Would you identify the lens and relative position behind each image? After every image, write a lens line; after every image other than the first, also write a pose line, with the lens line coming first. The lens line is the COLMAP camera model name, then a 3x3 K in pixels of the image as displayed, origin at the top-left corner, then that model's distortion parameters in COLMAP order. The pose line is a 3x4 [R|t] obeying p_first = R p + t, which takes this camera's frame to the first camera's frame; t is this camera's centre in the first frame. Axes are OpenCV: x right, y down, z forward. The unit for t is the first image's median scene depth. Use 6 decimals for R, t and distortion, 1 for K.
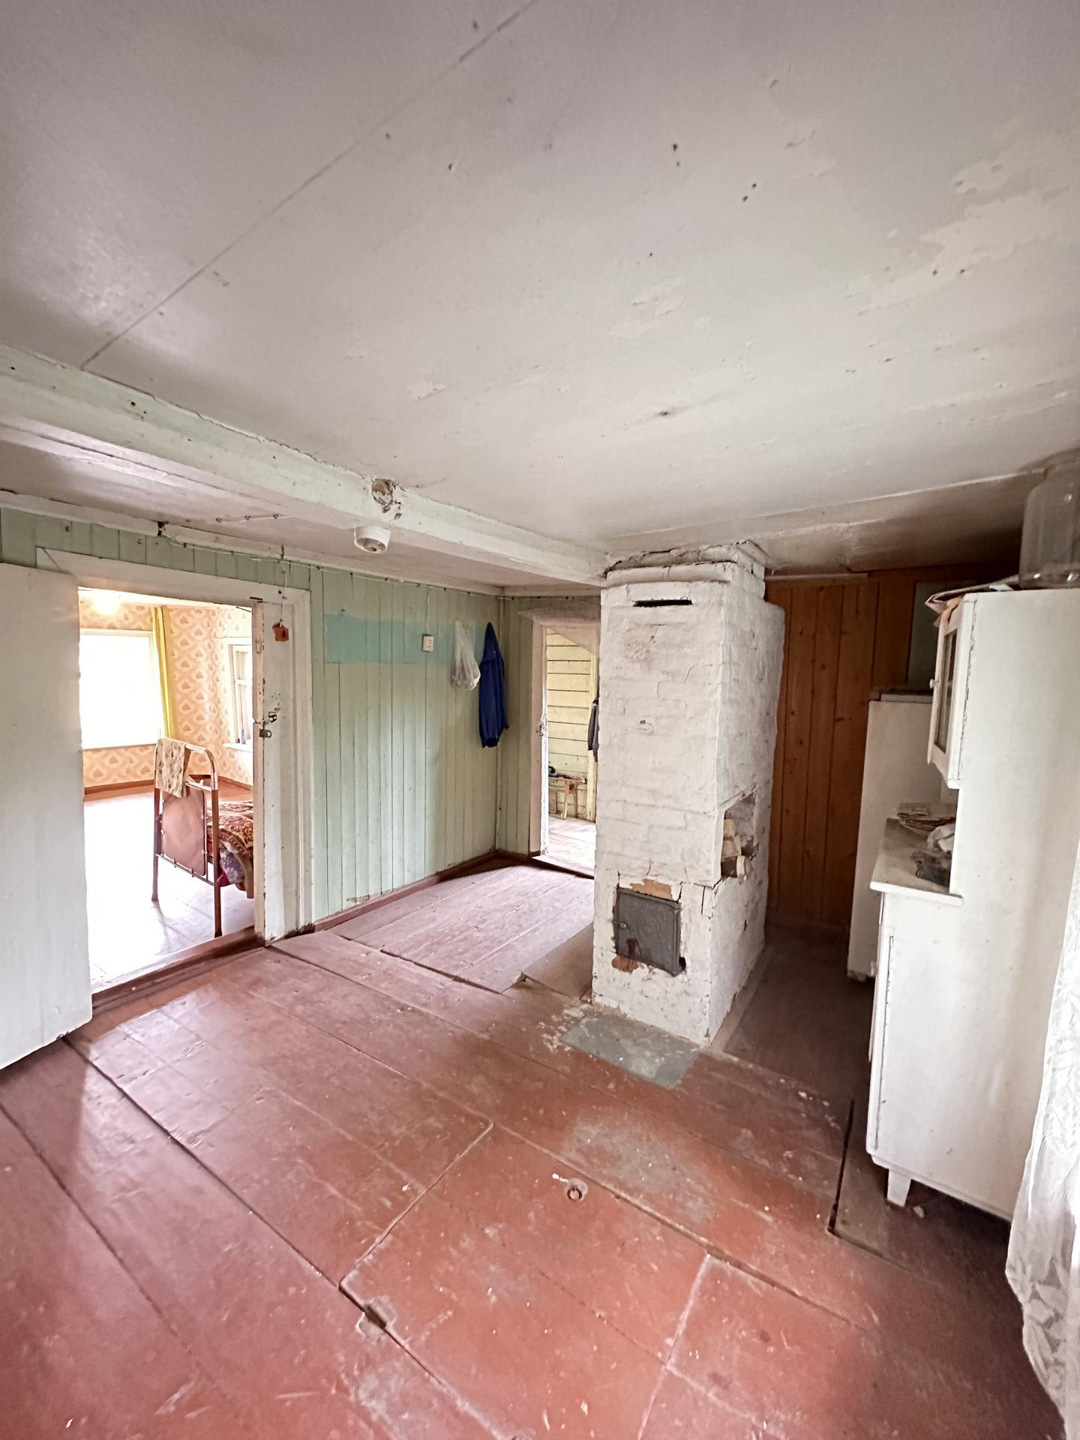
lens RADIAL K [[574.9, 0, 541.5], [0, 574.9, 720.1], [0, 0, 1]] dist [0.001217, -0.000619]
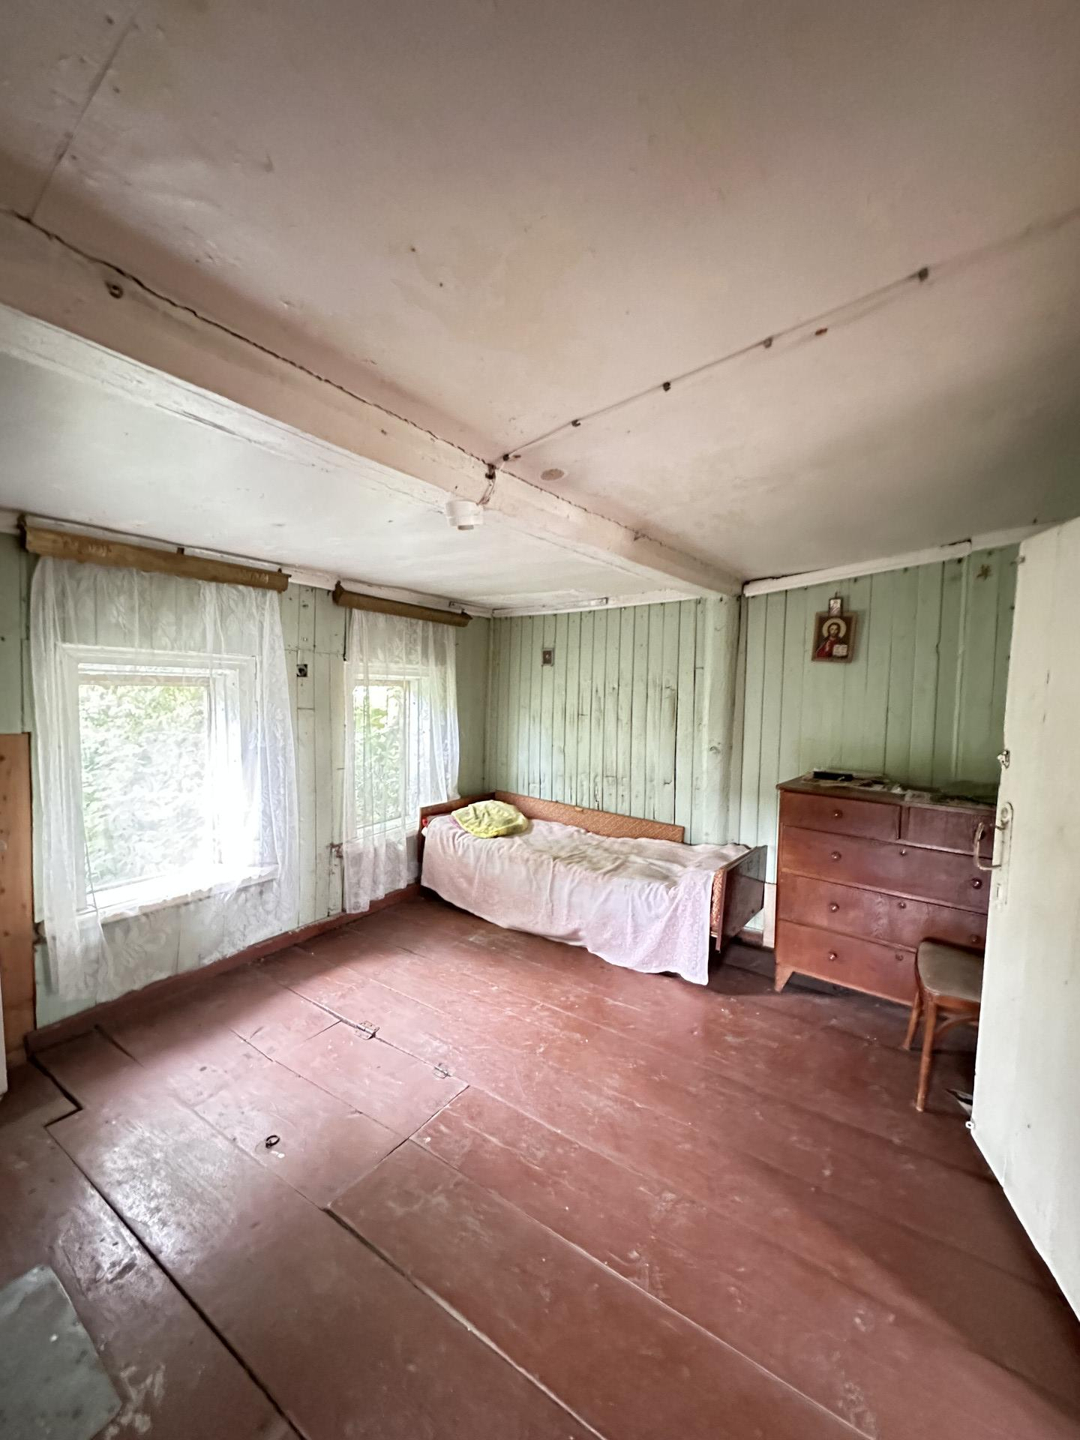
lens RADIAL K [[574.9, 0, 535.9], [0, 574.9, 719.2], [0, 0, 1]] dist [0.001217, -0.000619]
pose [[-0.999678, -0.024547, 0.006465, -0.301286], [-0.023323, 0.988743, 0.147798, -0.098482], [-0.010020, 0.147599, -0.988997, 1.374400]]
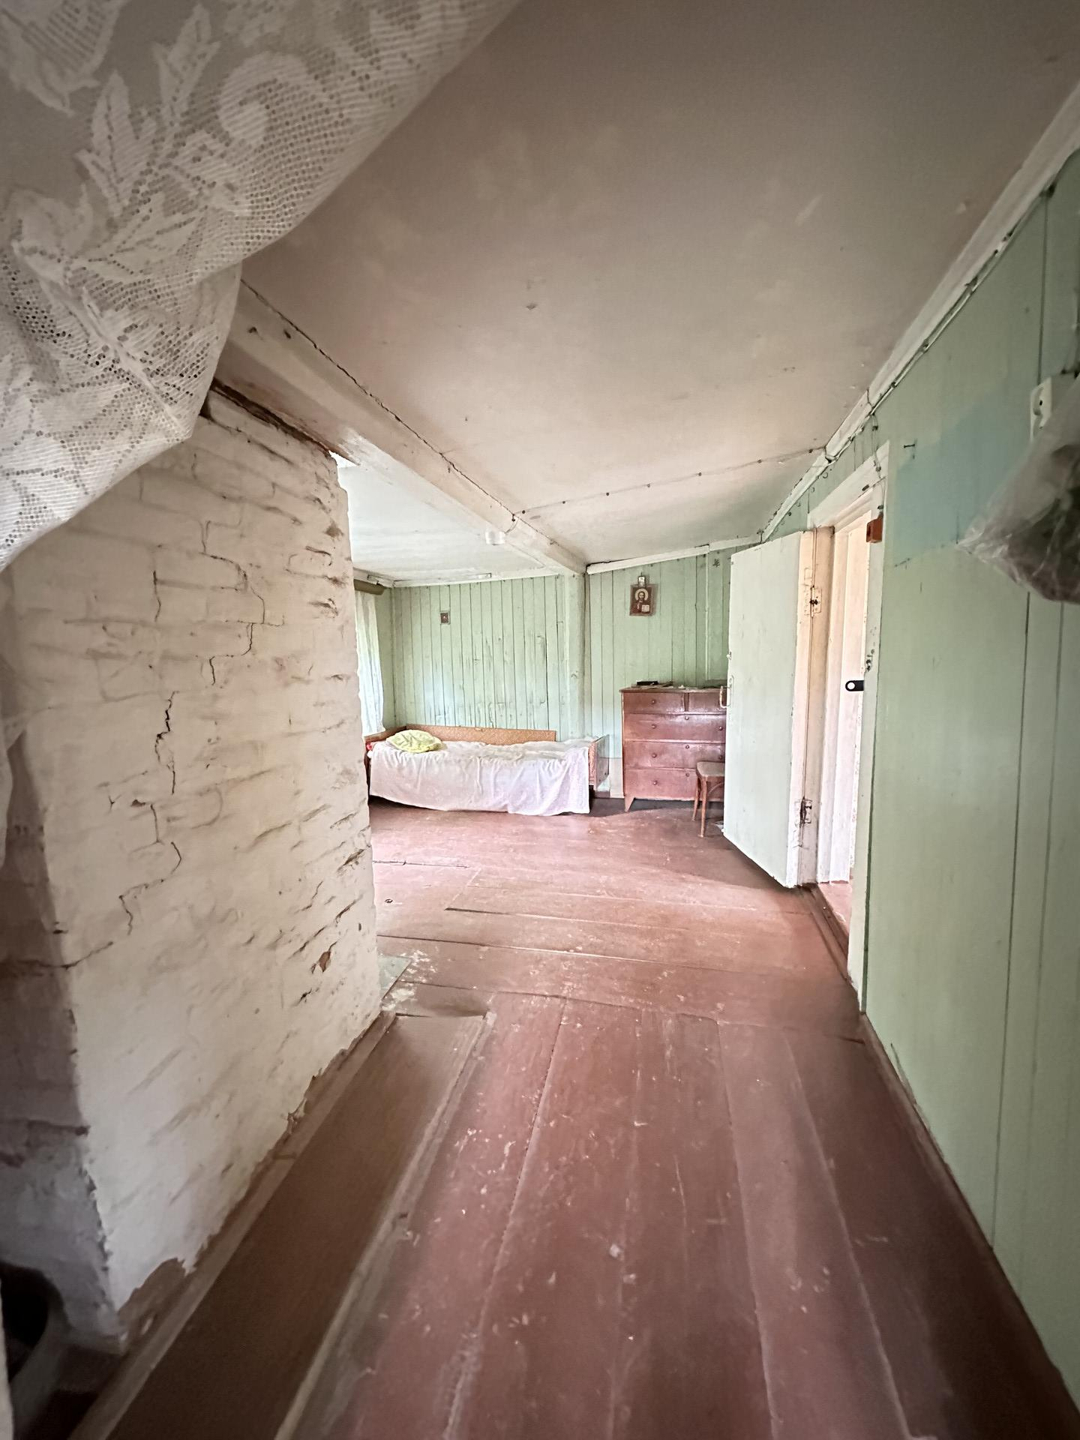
lens RADIAL K [[574.9, 0, 544.7], [0, 574.9, 718.3], [0, 0, 1]] dist [0.001217, -0.000619]
pose [[-0.932783, 0.059406, -0.355510, 0.152607], [-0.012563, 0.980367, 0.196781, -0.090980], [0.360220, 0.188020, -0.913723, 1.946489]]
